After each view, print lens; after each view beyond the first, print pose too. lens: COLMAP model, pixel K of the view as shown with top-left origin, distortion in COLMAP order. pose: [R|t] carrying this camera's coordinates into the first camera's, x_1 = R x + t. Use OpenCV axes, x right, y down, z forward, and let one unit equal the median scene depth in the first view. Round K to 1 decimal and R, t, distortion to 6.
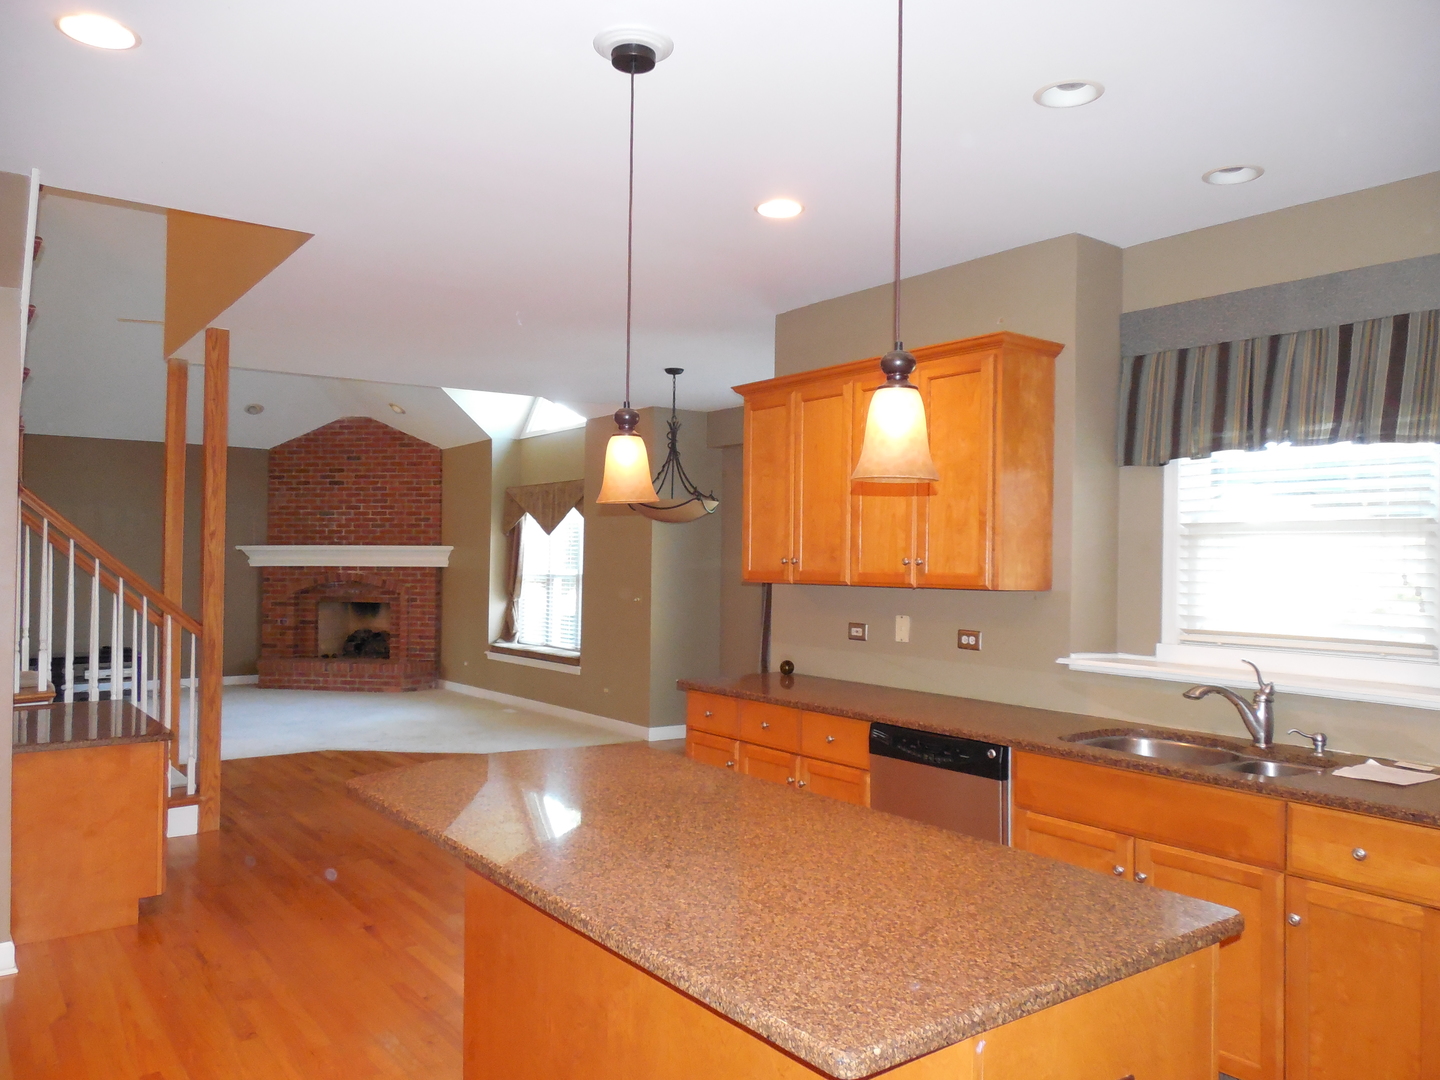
lens RADIAL K [[1070.6, 0, 726.5], [0, 1070.6, 536.8], [0, 0, 1]] dist [-0.012274, 0.008926]
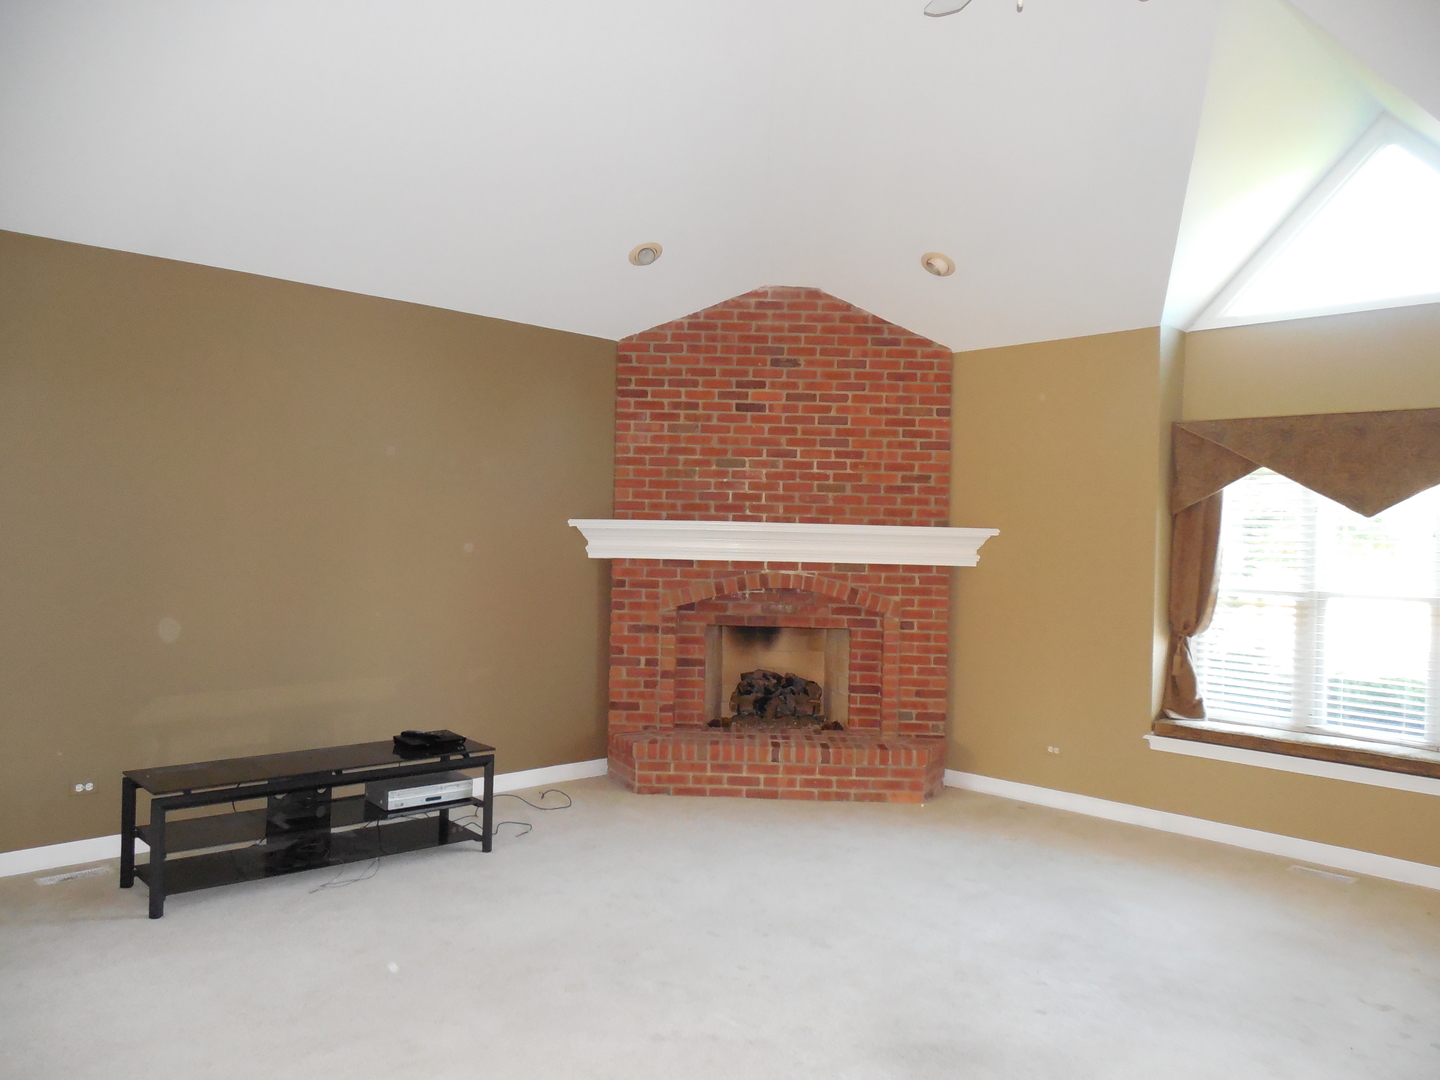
lens RADIAL K [[1070.6, 0, 726.5], [0, 1070.6, 536.8], [0, 0, 1]] dist [-0.012274, 0.008926]
pose [[0.992283, 0.019113, 0.122513, -0.445606], [-0.022442, 0.999414, 0.025851, 0.001594], [-0.121947, -0.028401, 0.992130, 0.462974]]
